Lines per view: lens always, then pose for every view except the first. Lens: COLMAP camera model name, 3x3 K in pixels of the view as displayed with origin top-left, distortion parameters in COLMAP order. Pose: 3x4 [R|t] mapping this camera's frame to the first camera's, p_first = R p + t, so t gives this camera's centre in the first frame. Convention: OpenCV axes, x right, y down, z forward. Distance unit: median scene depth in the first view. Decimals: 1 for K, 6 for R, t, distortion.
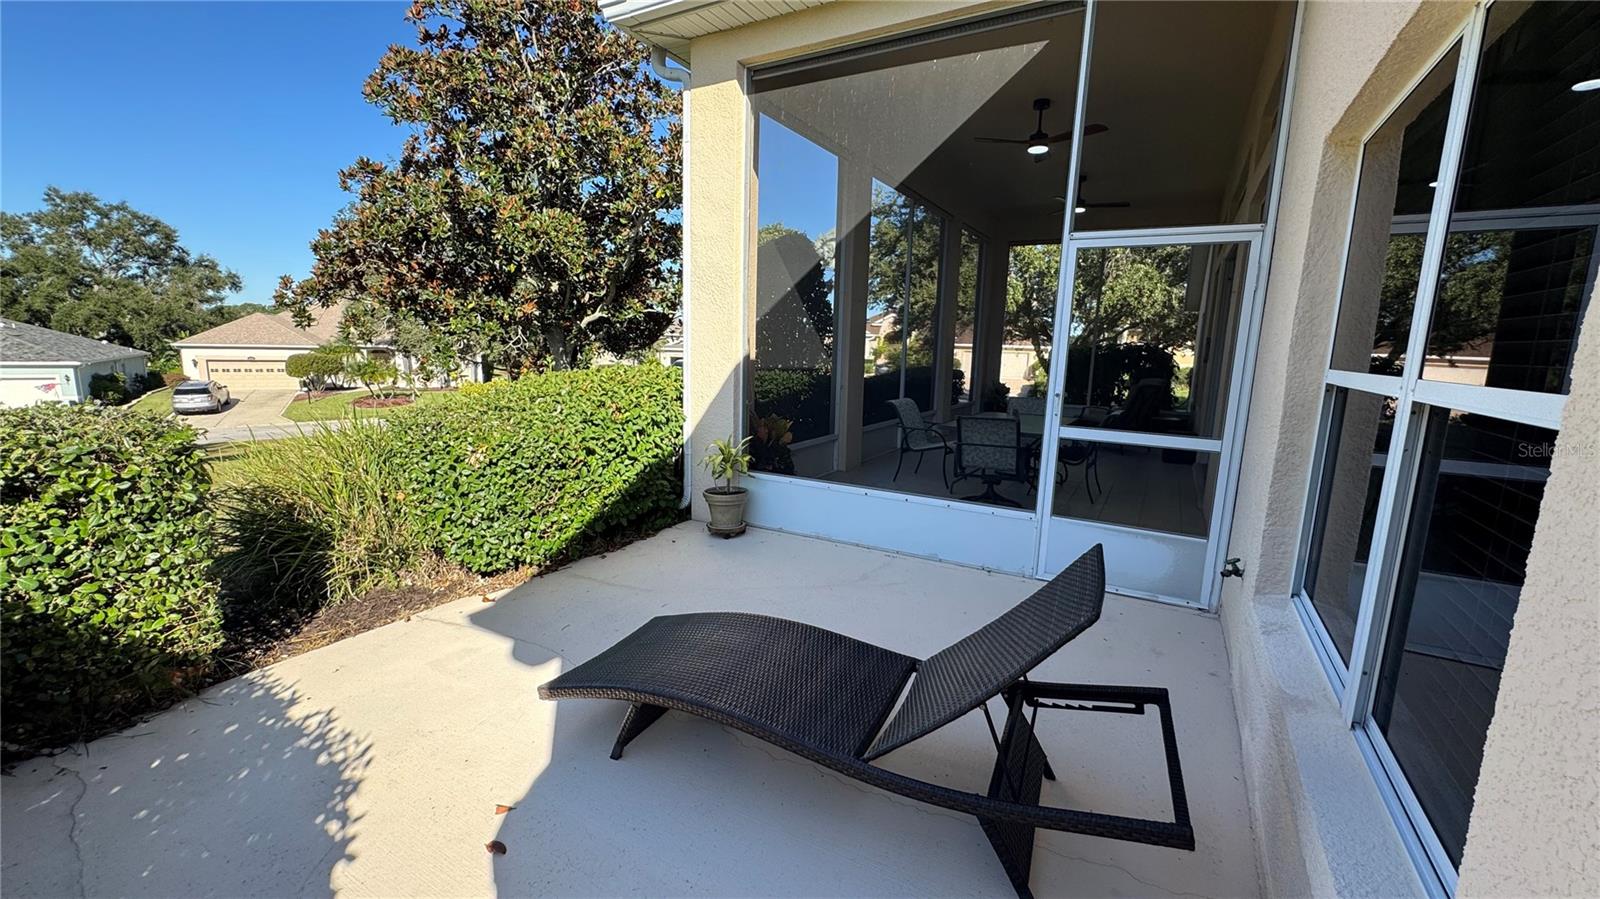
lens RADIAL K [[639.2, 0, 801.6], [0, 639.2, 449.9], [0, 0, 1]] dist [-0.002909, 0.000393]
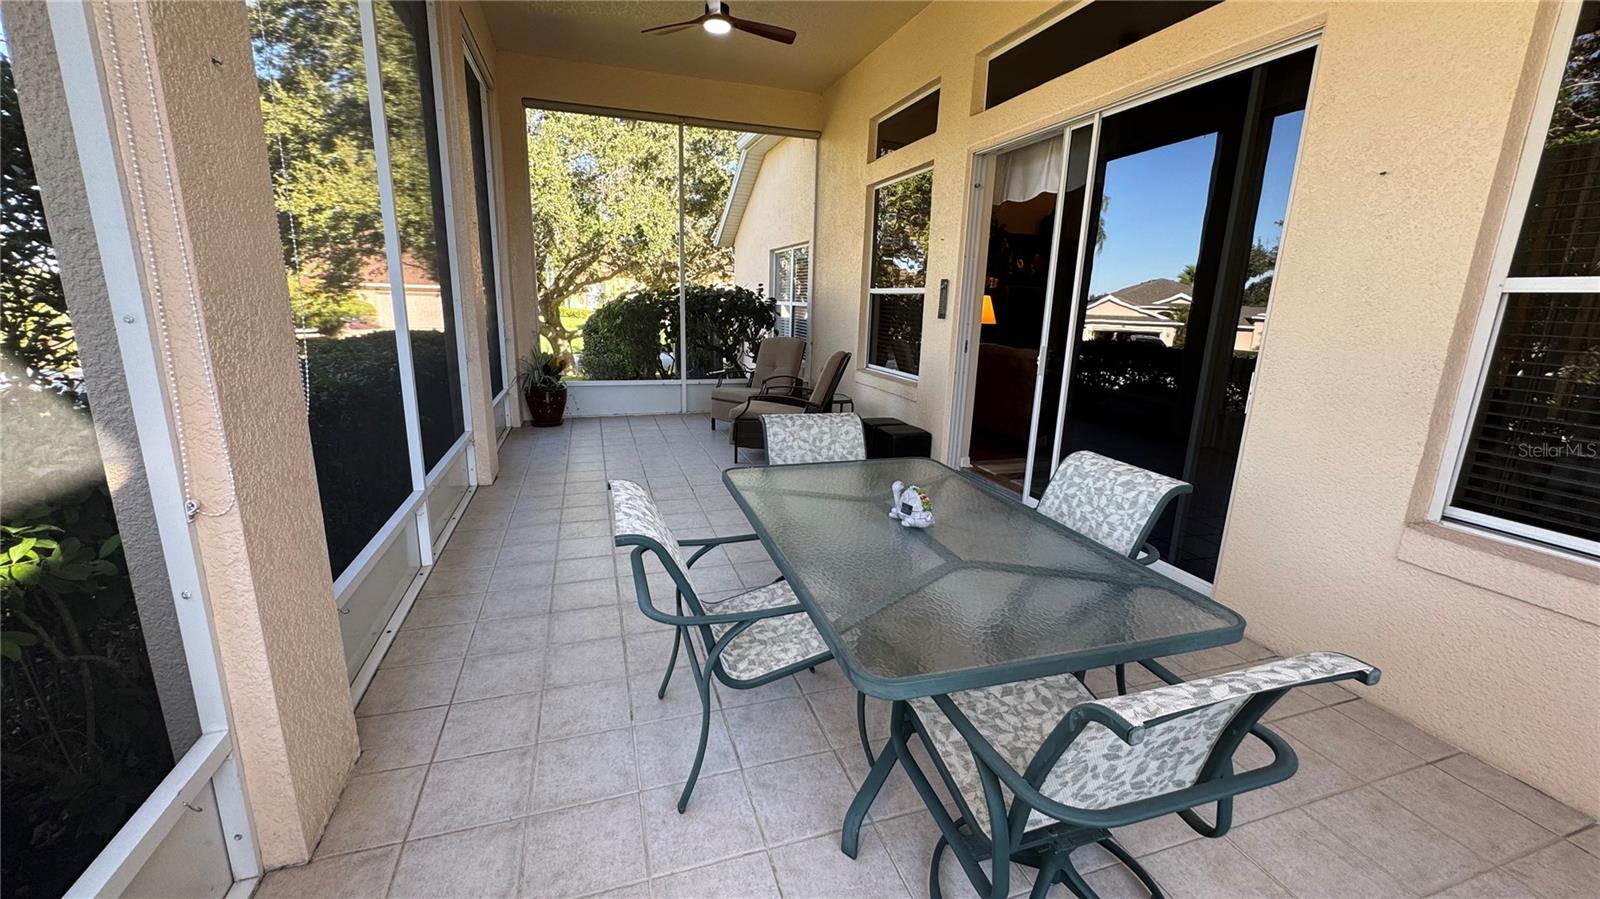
lens RADIAL K [[639.2, 0, 802.3], [0, 639.2, 448.6], [0, 0, 1]] dist [-0.002909, 0.000393]
pose [[0.662278, -0.183829, 0.726357, 0.013301], [0.115538, 0.982896, 0.143410, -0.052897], [-0.740296, -0.011056, 0.672190, 0.296765]]
